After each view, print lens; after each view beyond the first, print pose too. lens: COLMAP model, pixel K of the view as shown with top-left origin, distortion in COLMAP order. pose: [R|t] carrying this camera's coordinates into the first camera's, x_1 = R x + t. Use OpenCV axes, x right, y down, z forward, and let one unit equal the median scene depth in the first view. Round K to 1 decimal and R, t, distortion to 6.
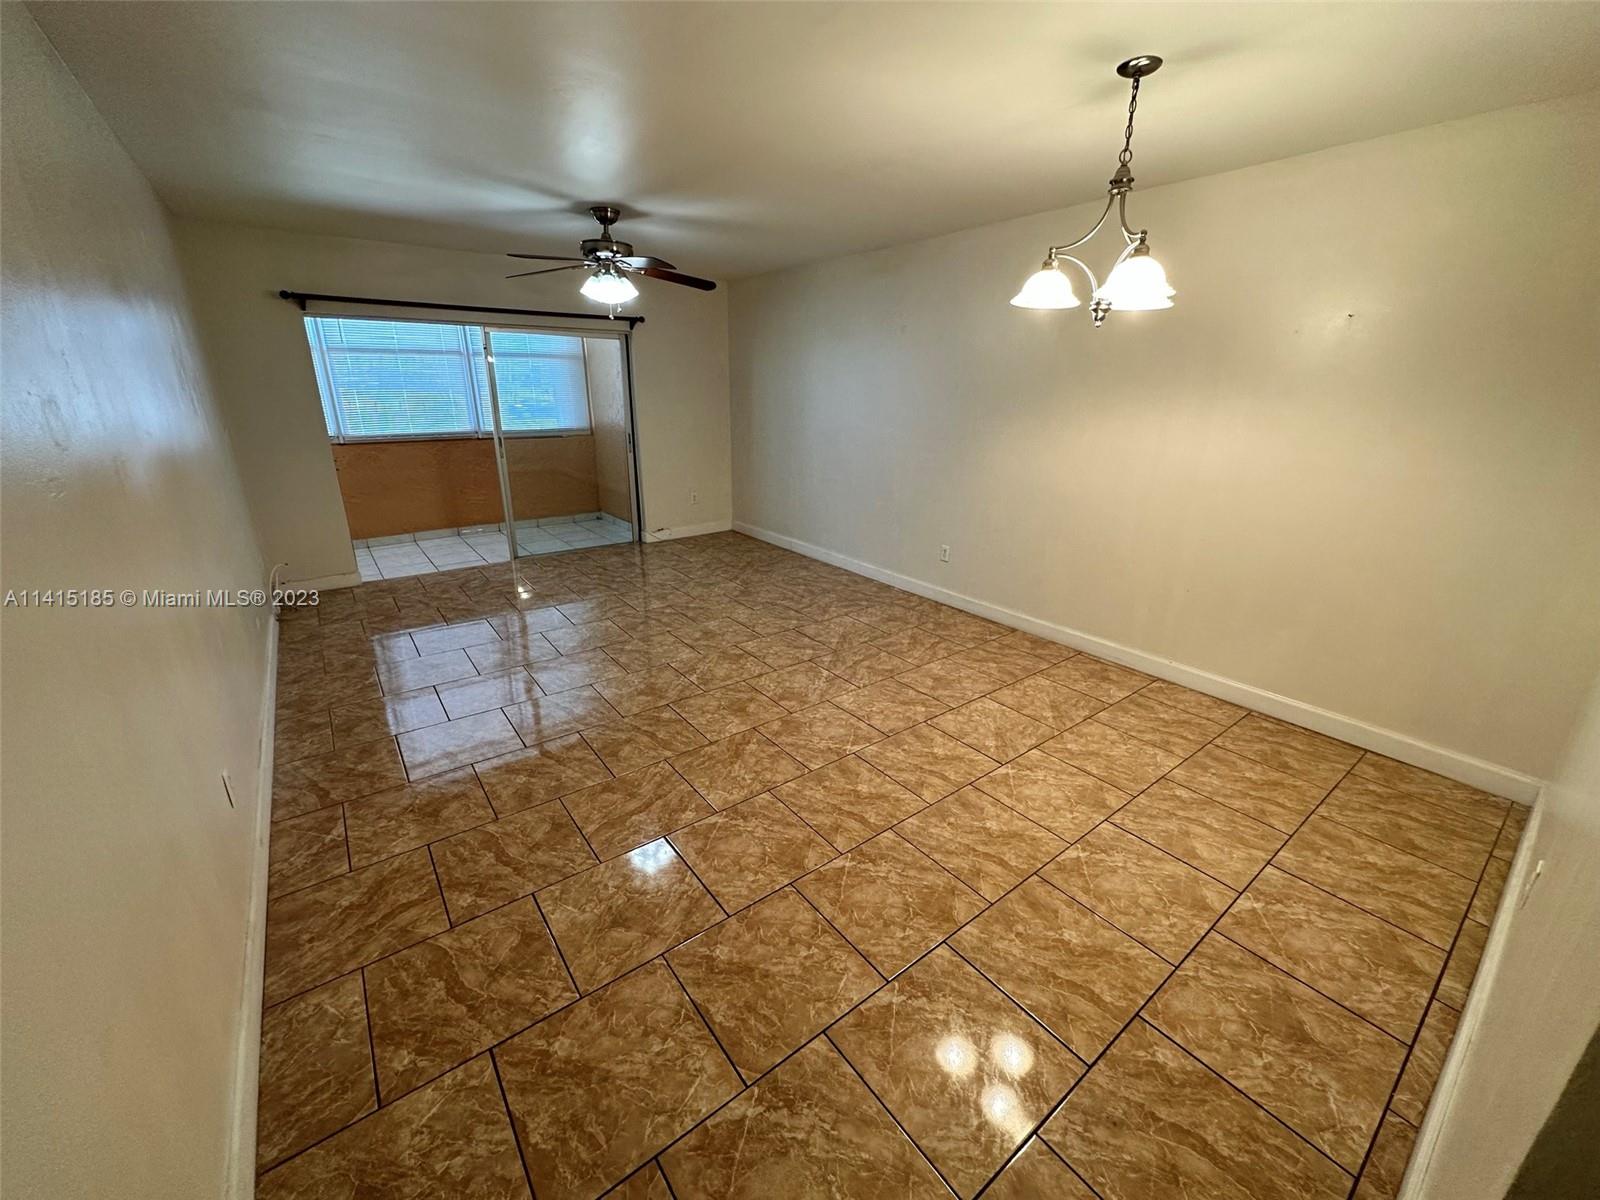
lens RADIAL K [[637.2, 0, 802.7], [0, 637.2, 598.7], [0, 0, 1]] dist [-0.002582, 0.000013]
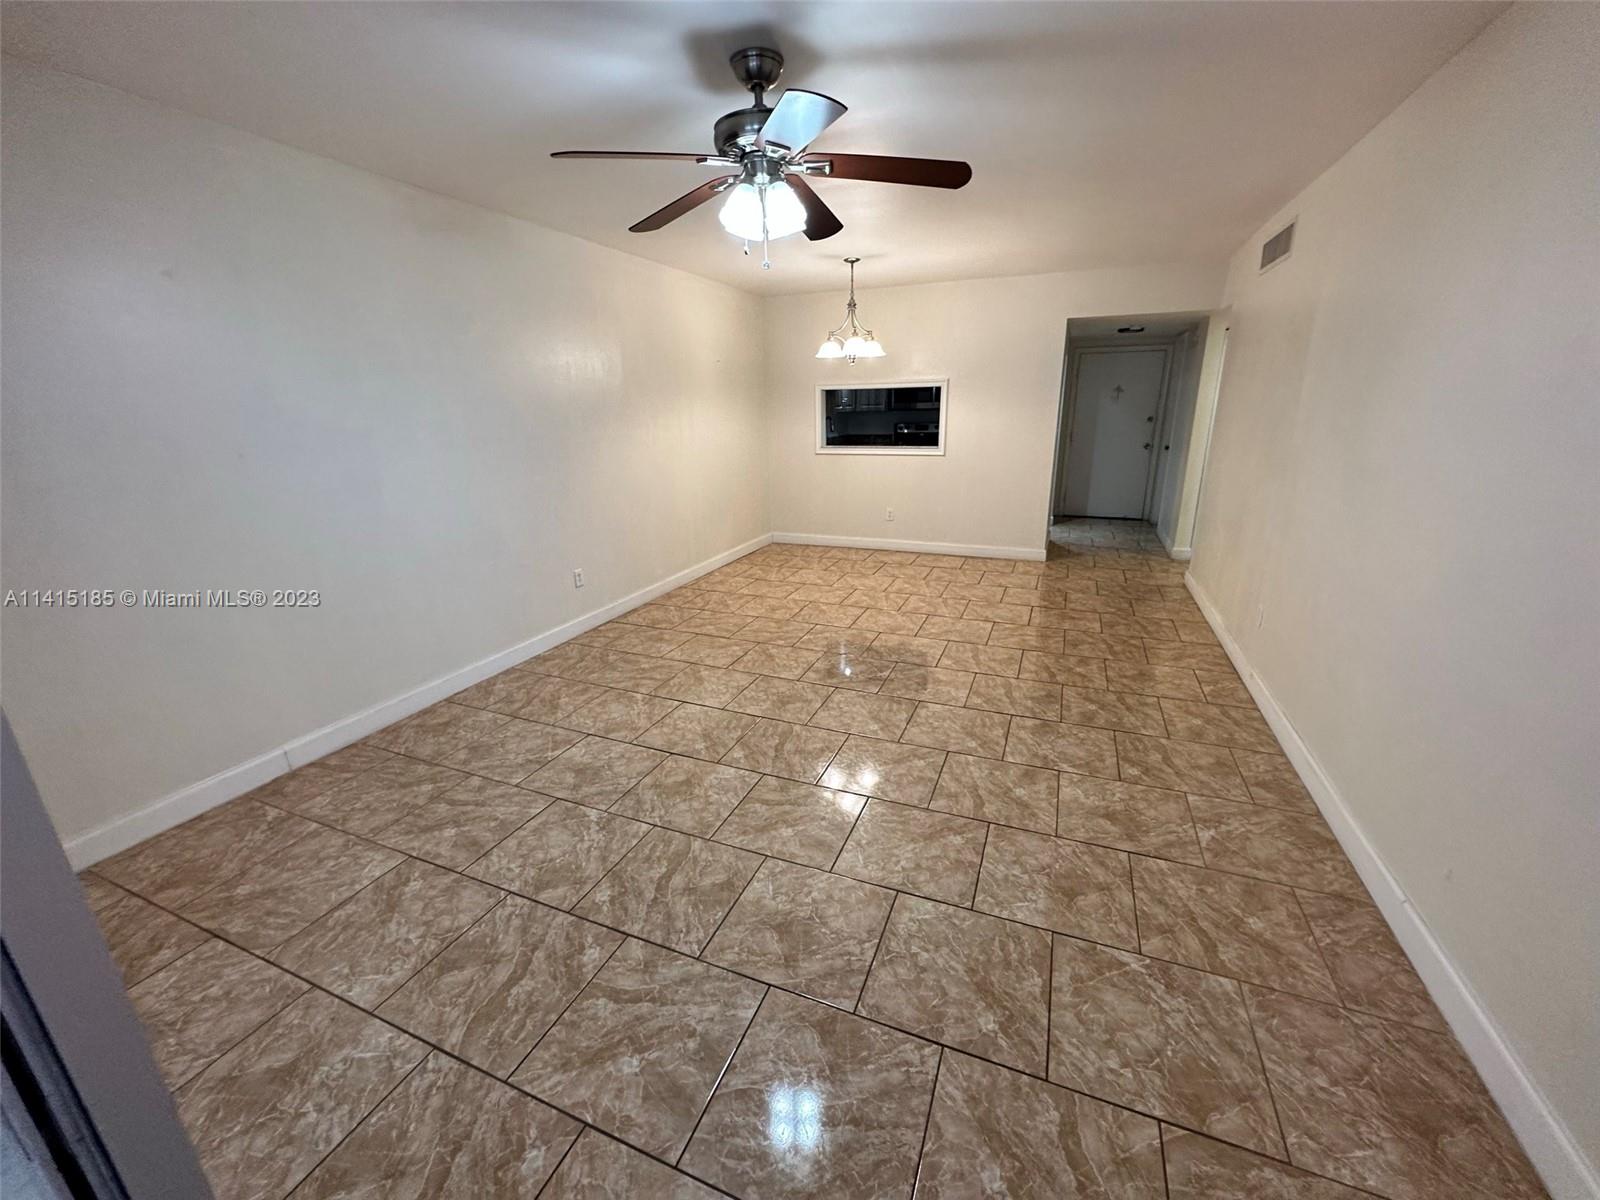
lens RADIAL K [[637.2, 0, 800.9], [0, 637.2, 597.6], [0, 0, 1]] dist [-0.003003, 0.000464]
pose [[-0.505432, -0.253708, 0.824725, -1.140763], [0.287973, 0.851398, 0.438398, -0.581645], [-0.813394, 0.459079, -0.357263, 1.764110]]
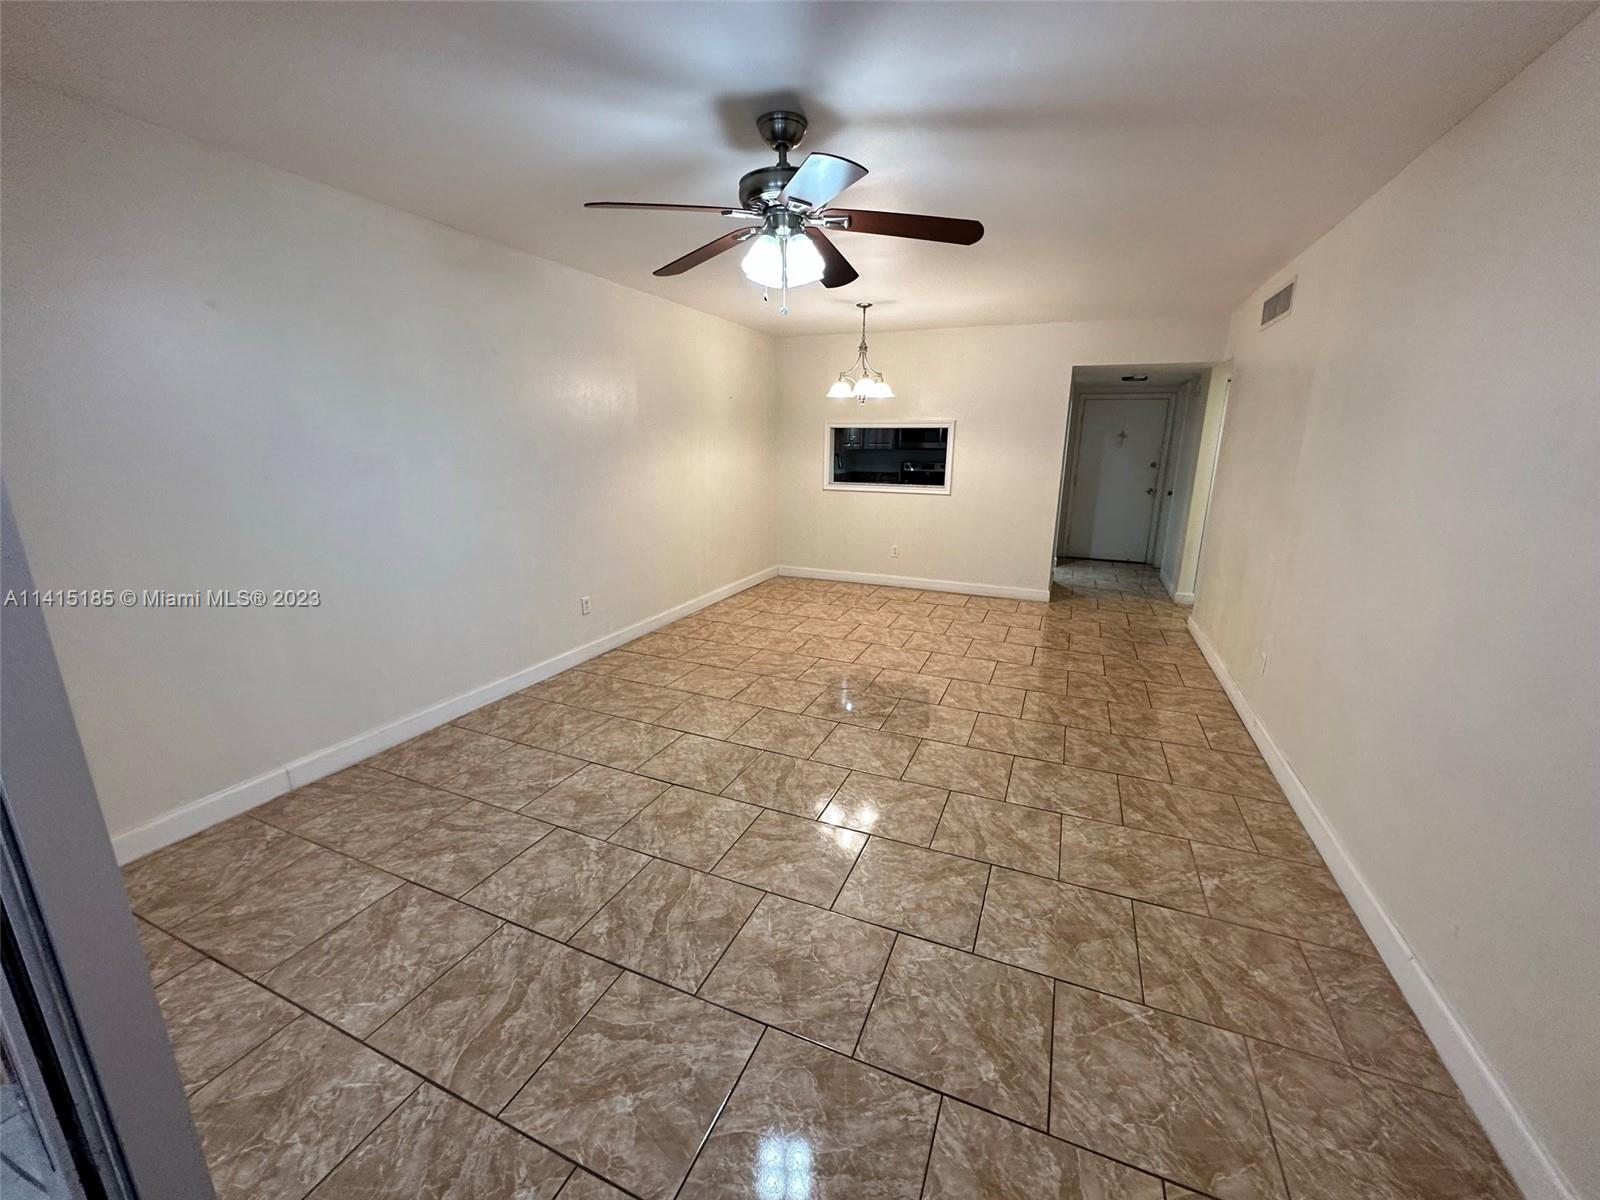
lens RADIAL K [[637.2, 0, 800.9], [0, 637.2, 597.6], [0, 0, 1]] dist [-0.003003, 0.000464]
pose [[-0.495853, -0.225918, 0.838505, -1.145451], [0.263972, 0.880666, 0.393378, -0.590514], [-0.827314, 0.416400, -0.377044, 1.772905]]
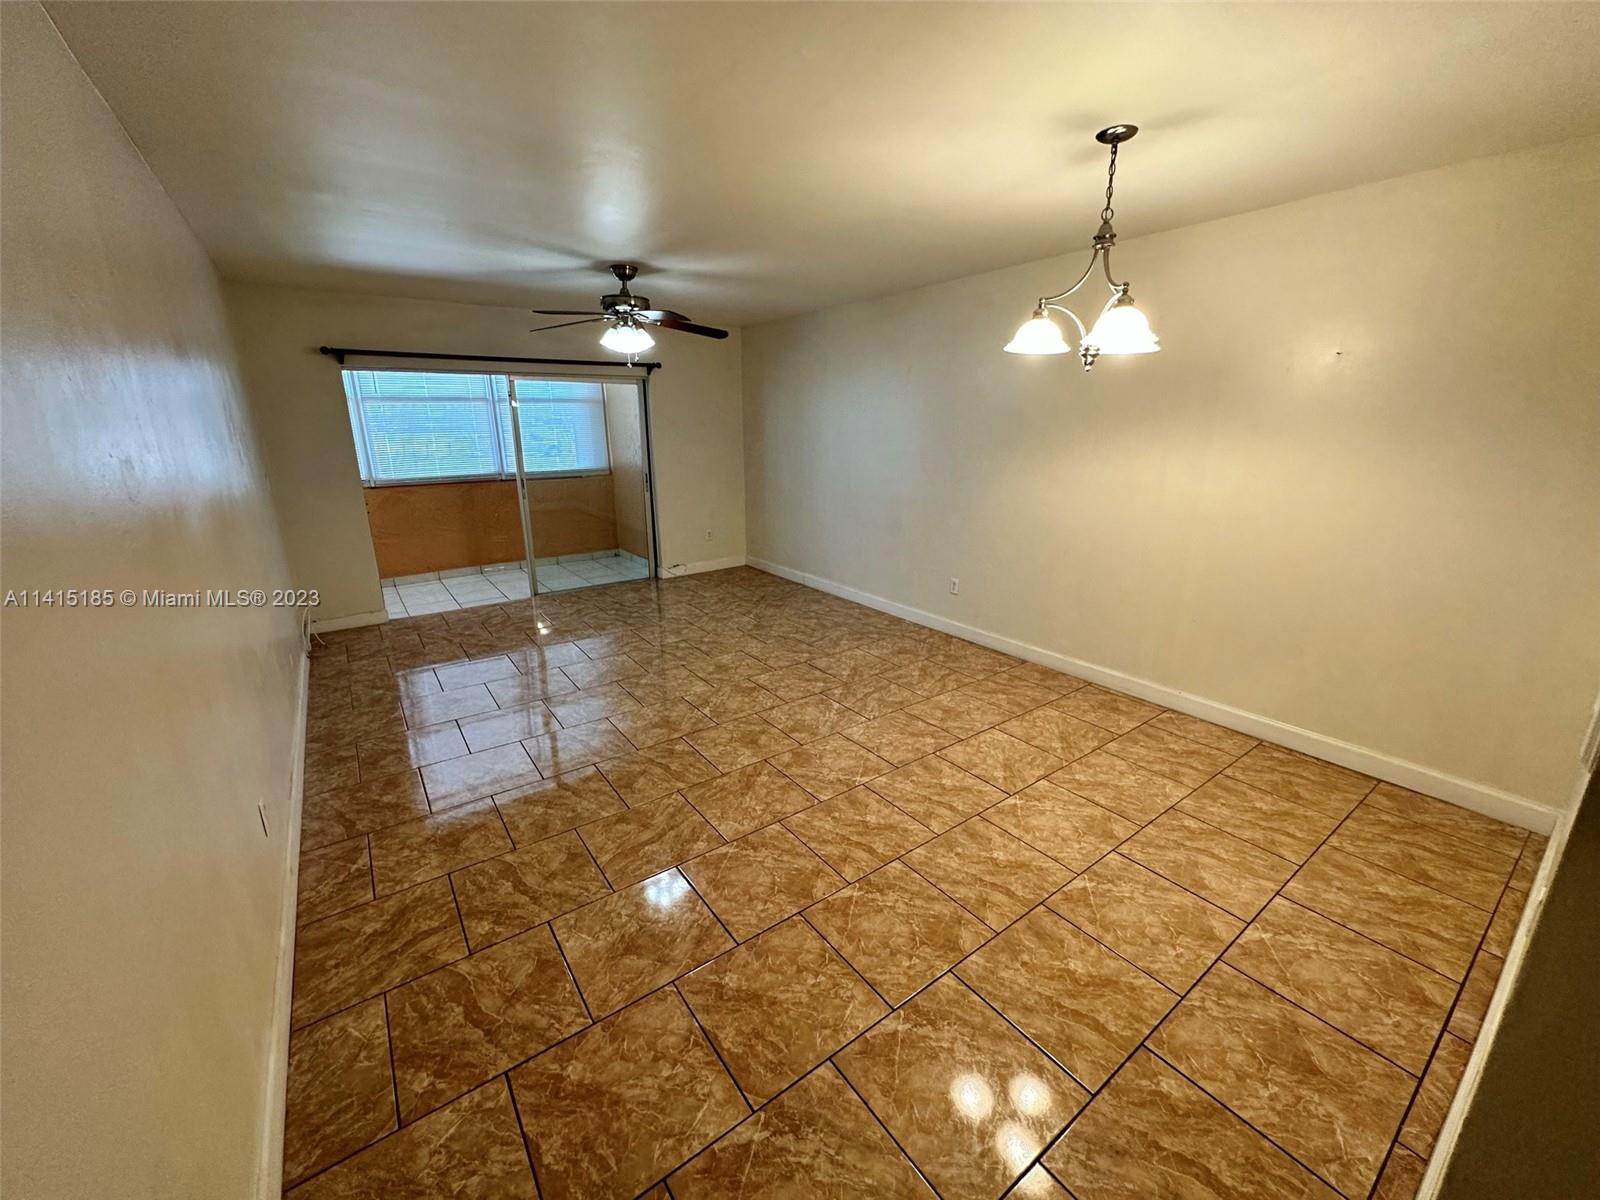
lens RADIAL K [[637.2, 0, 802.7], [0, 637.2, 598.7], [0, 0, 1]] dist [-0.002582, 0.000013]
pose [[0.999622, -0.009695, -0.025723, 0.013067], [0.008341, 0.998600, -0.052242, -0.000648], [0.026193, 0.052008, 0.998303, -0.031116]]
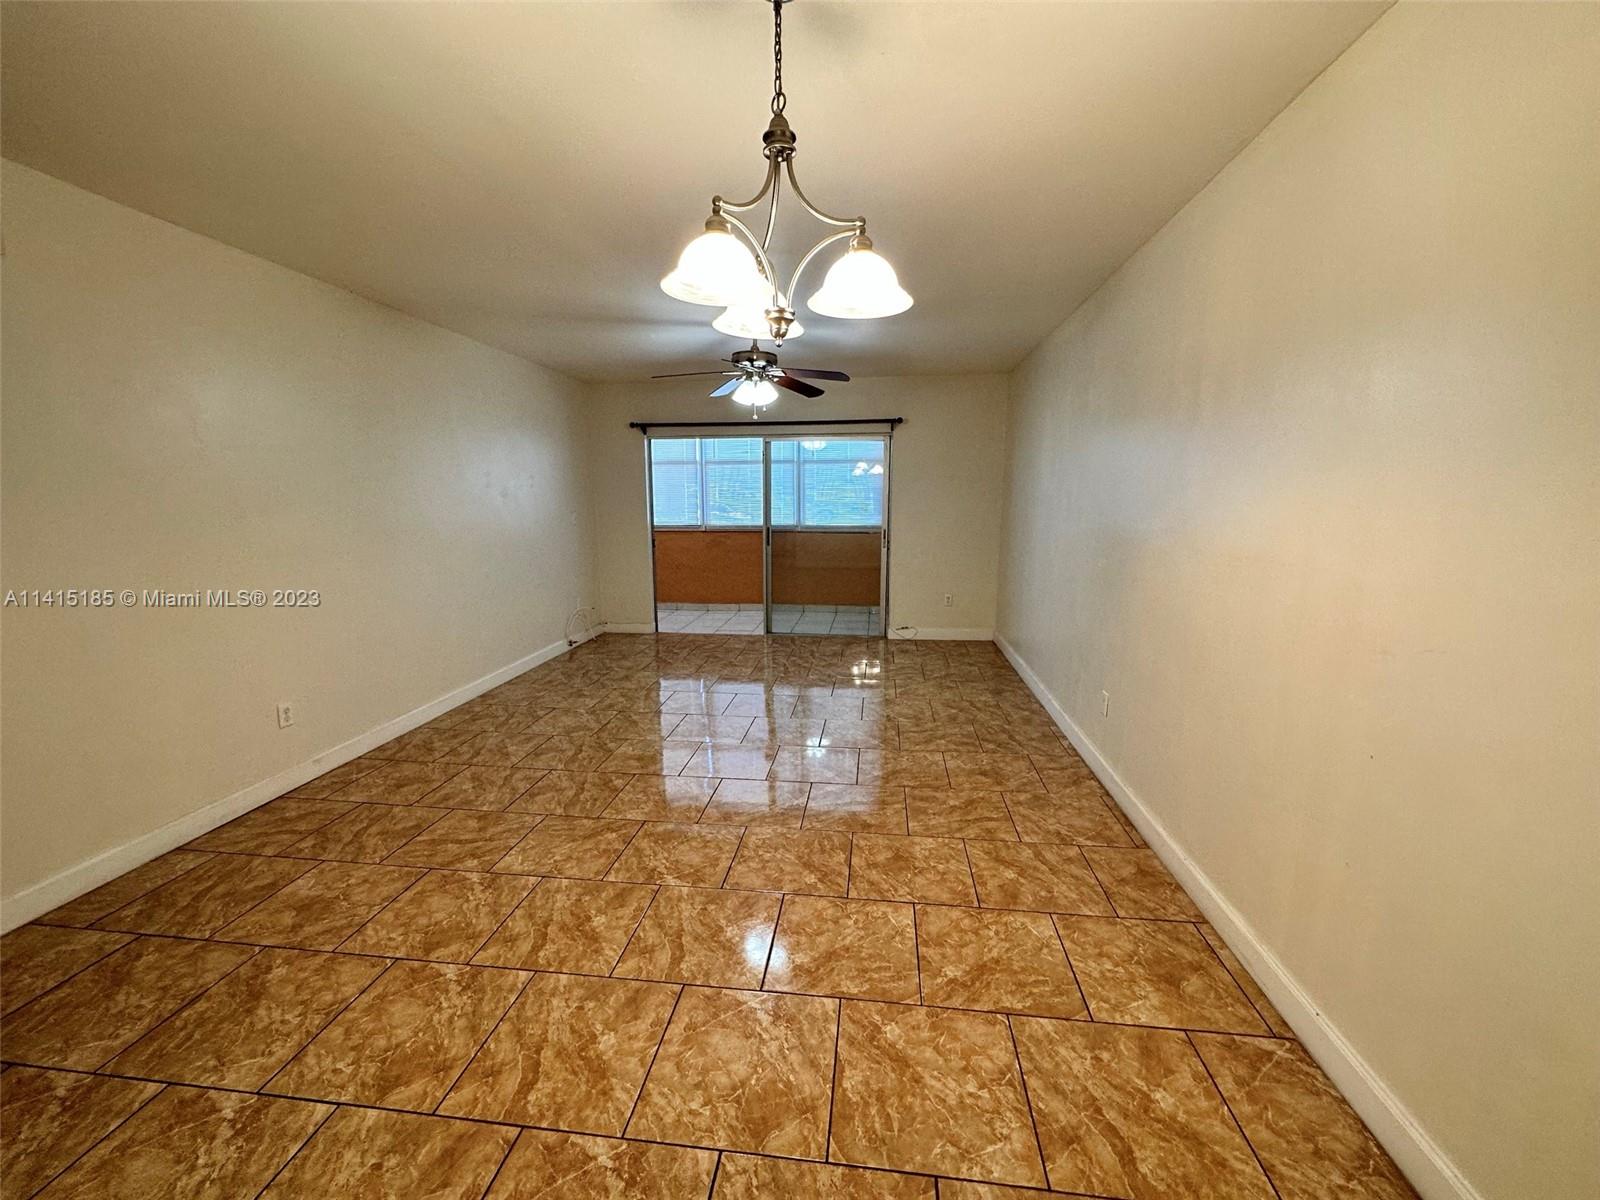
lens RADIAL K [[637.2, 0, 800.9], [0, 637.2, 597.6], [0, 0, 1]] dist [-0.003003, 0.000464]
pose [[0.714705, 0.099010, -0.692382, 0.736710], [-0.214729, 0.973184, -0.082487, -0.090476], [0.665648, 0.207628, 0.716800, 0.447215]]
